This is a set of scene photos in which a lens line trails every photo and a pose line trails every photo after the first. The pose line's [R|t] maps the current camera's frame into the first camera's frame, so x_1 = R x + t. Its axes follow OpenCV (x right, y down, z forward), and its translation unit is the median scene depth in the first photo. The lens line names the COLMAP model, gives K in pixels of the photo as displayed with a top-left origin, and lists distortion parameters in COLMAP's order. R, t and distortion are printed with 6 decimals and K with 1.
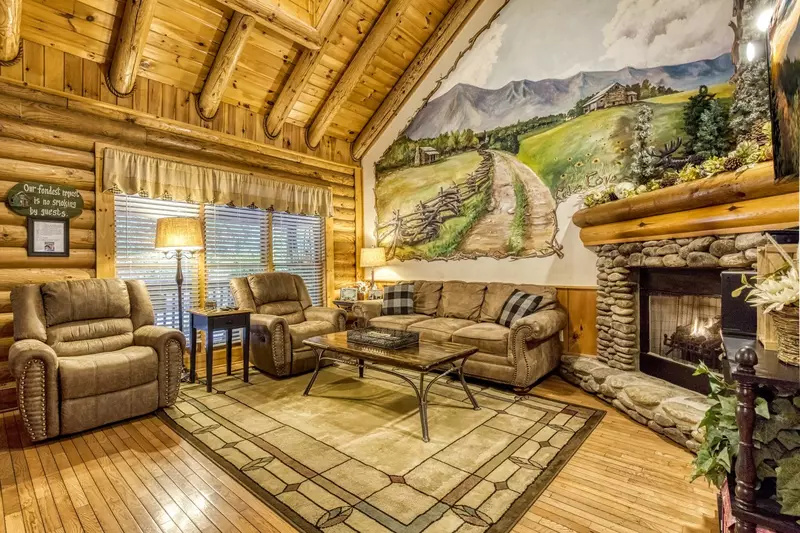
lens RADIAL K [[374.8, 0, 383.5], [0, 374.8, 265.3], [0, 0, 1]] dist [-0.012295, 0.000494]
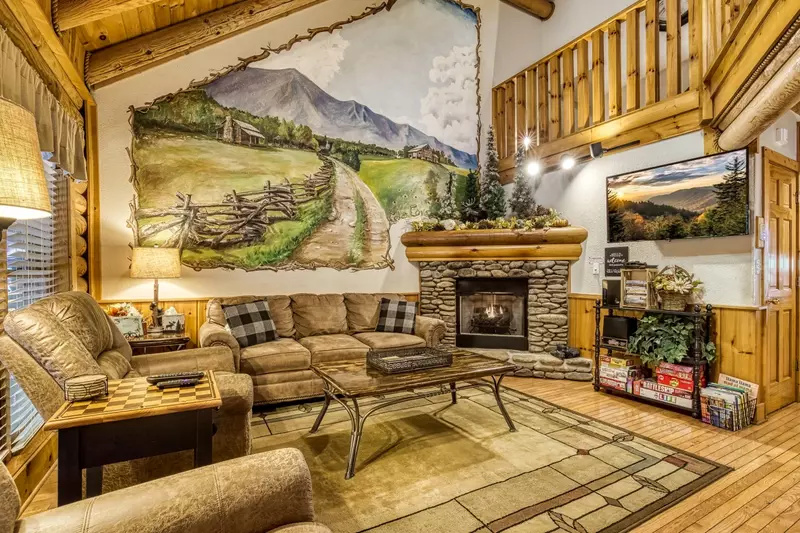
lens RADIAL K [[366.1, 0, 413.6], [0, 366.1, 274.7], [0, 0, 1]] dist [-0.012413, 0.000123]
pose [[0.335543, 0.003317, 0.942019, -0.647640], [-0.001360, 0.999994, -0.003036, -0.001583], [-0.942024, -0.000263, 0.335545, 0.571493]]
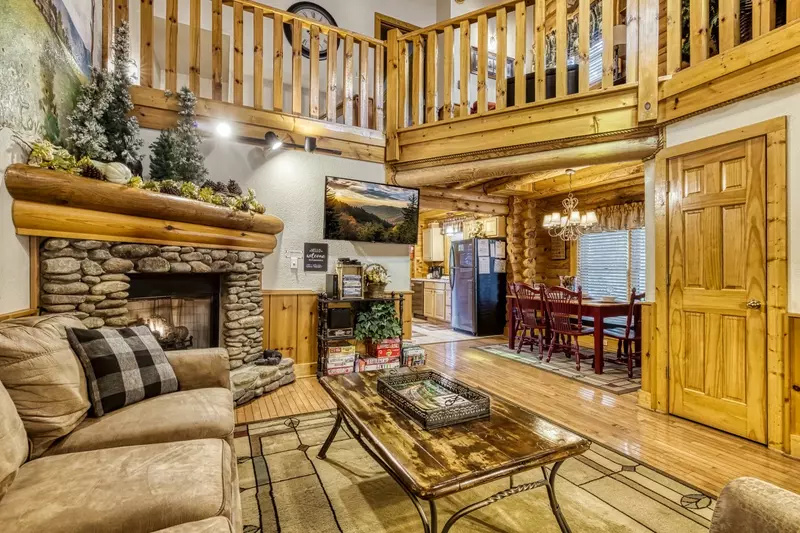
lens RADIAL K [[374.8, 0, 383.5], [0, 374.8, 265.3], [0, 0, 1]] dist [-0.012295, 0.000494]
pose [[-0.902705, -0.000417, 0.430259, -0.156042], [-0.006103, 0.999911, -0.011834, -0.005222], [-0.430216, -0.013309, -0.902628, 1.268639]]
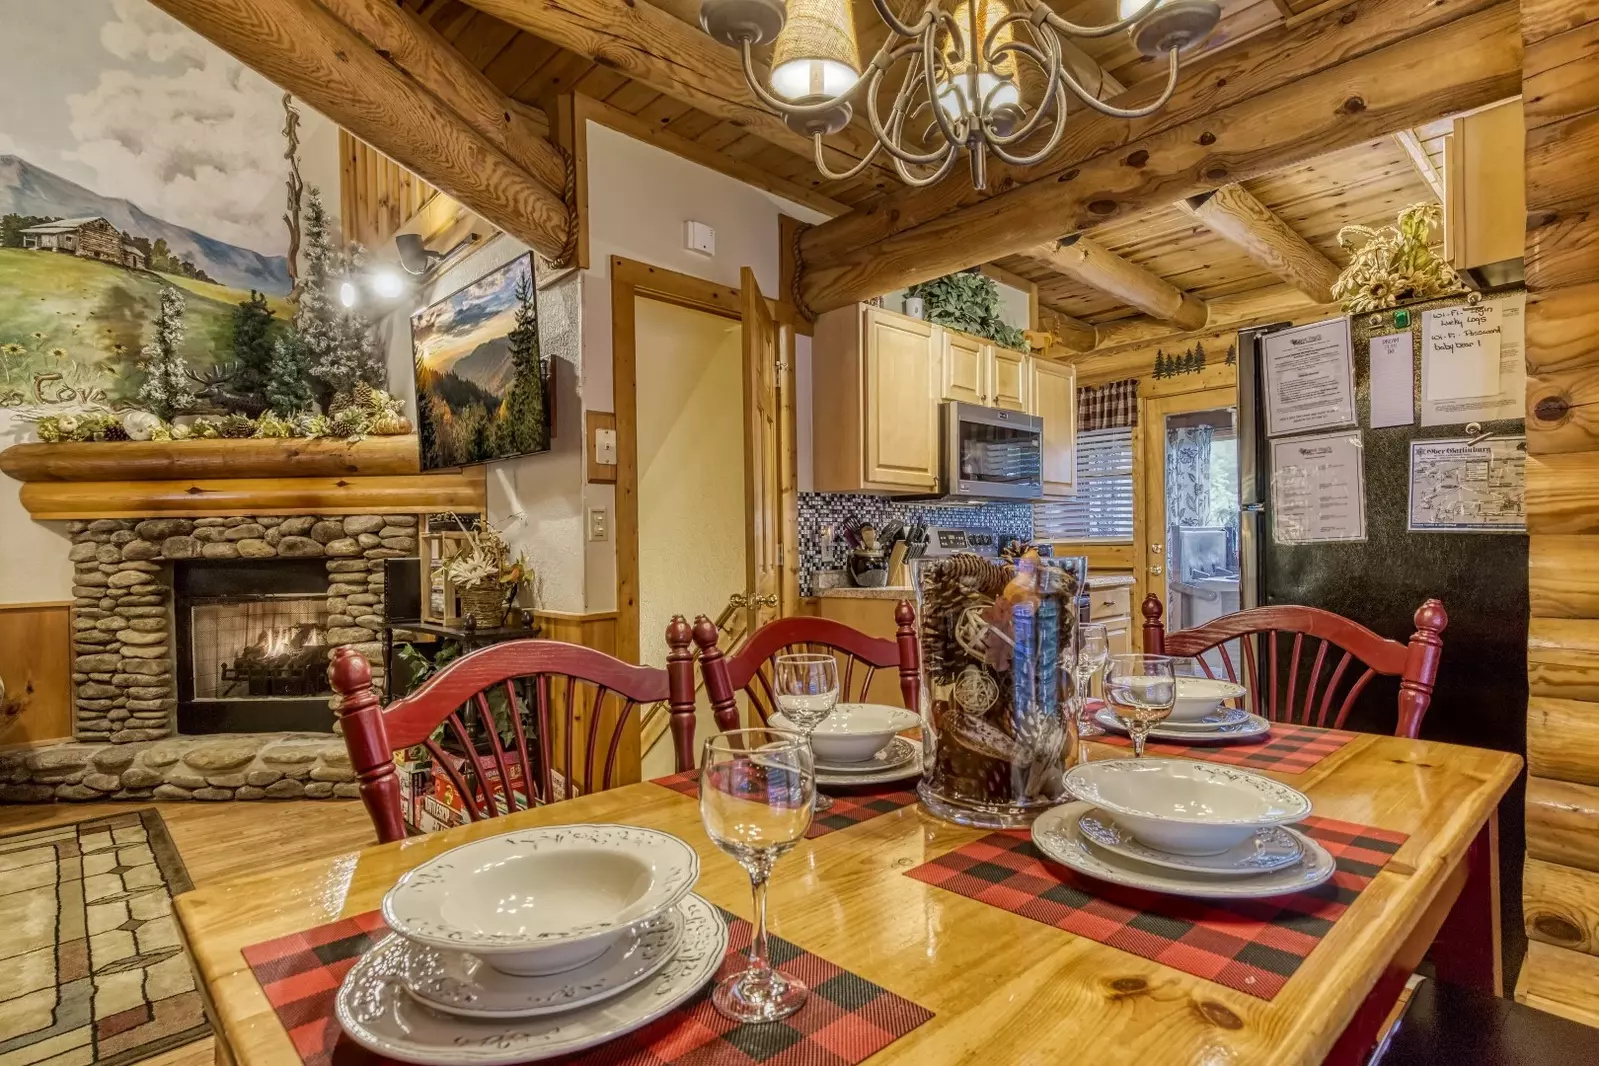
lens RADIAL K [[800.1, 0, 795.9], [0, 800.1, 555.5], [0, 0, 1]] dist [-0.003051, 0.007711]
pose [[0.090268, -0.007369, 0.995890, -0.425487], [0.018901, 0.999805, 0.005685, 0.007683], [-0.995738, 0.018310, 0.090390, -0.089663]]
